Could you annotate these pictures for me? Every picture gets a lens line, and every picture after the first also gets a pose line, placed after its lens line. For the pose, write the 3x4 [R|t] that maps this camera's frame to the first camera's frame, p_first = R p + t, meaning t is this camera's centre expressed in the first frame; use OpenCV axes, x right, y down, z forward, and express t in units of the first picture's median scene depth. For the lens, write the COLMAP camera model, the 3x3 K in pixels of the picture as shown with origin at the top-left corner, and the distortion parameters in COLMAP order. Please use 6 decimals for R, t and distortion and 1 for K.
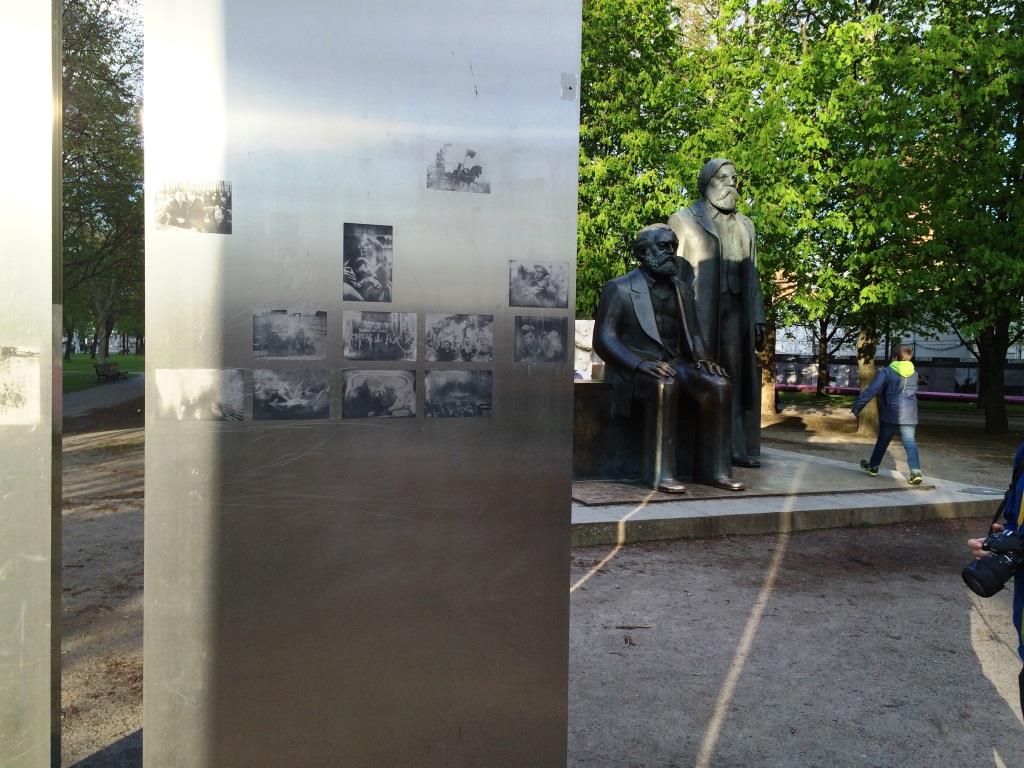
lens RADIAL K [[859.9, 0, 512.0], [0, 859.9, 384.0], [0, 0, 1]] dist [0.064700, -0.011374]
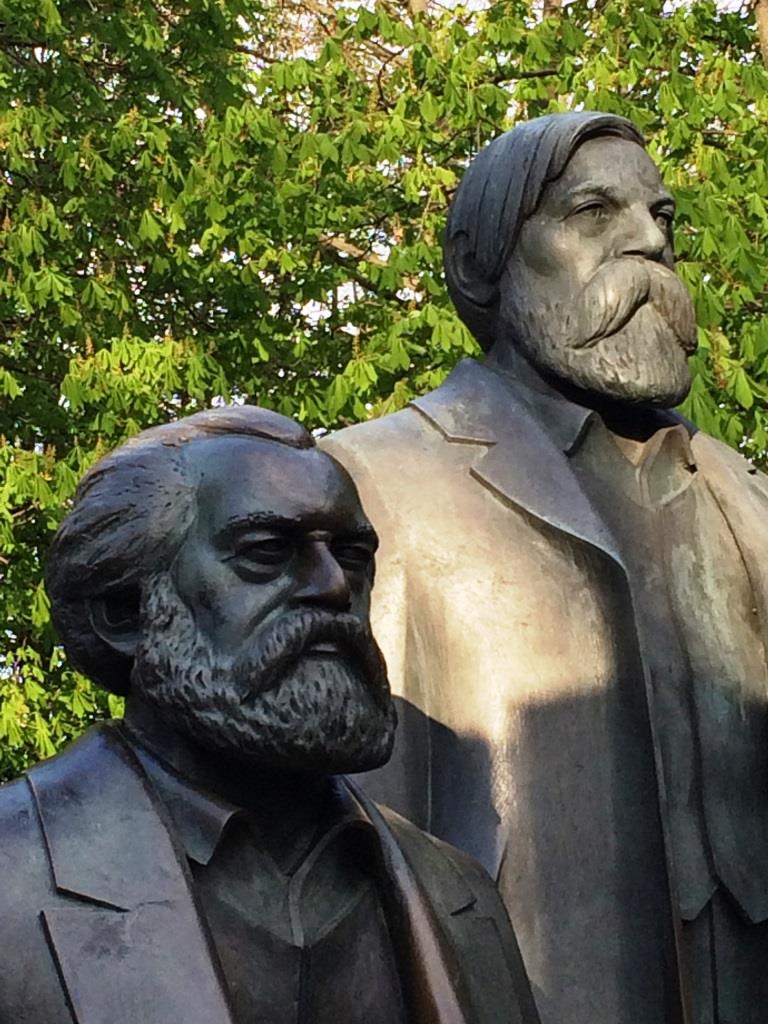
lens RADIAL K [[3010.0, 0, 330.8], [0, 3010.0, 575.1], [0, 0, 1]] dist [0.089626, -0.293144]
pose [[0.980949, -0.041125, 0.189864, 0.096350], [0.092412, 0.958457, -0.269851, -0.030021], [-0.170879, 0.282256, 0.943998, 0.559995]]
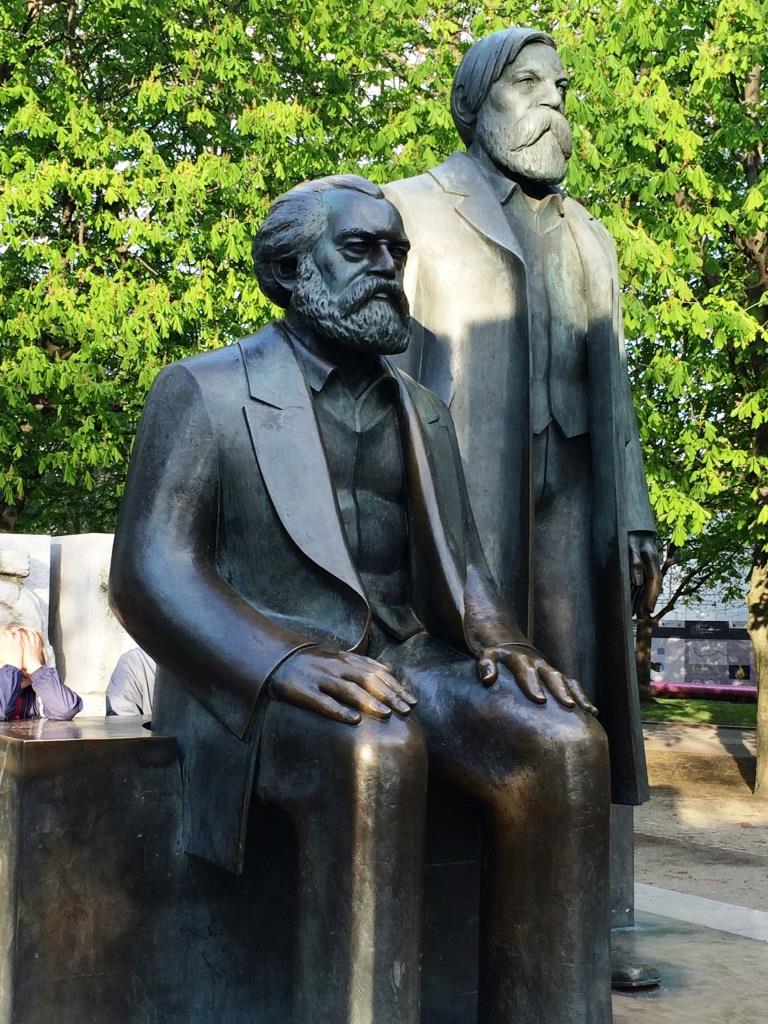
lens RADIAL K [[1608.8, 0, 368.0], [0, 1608.8, 514.8], [0, 0, 1]] dist [0.052232, 0.102310]
pose [[0.980470, 0.008733, 0.196472, 0.074715], [0.010550, 0.995239, -0.096889, -0.020774], [-0.196383, 0.097069, 0.975711, 0.489714]]
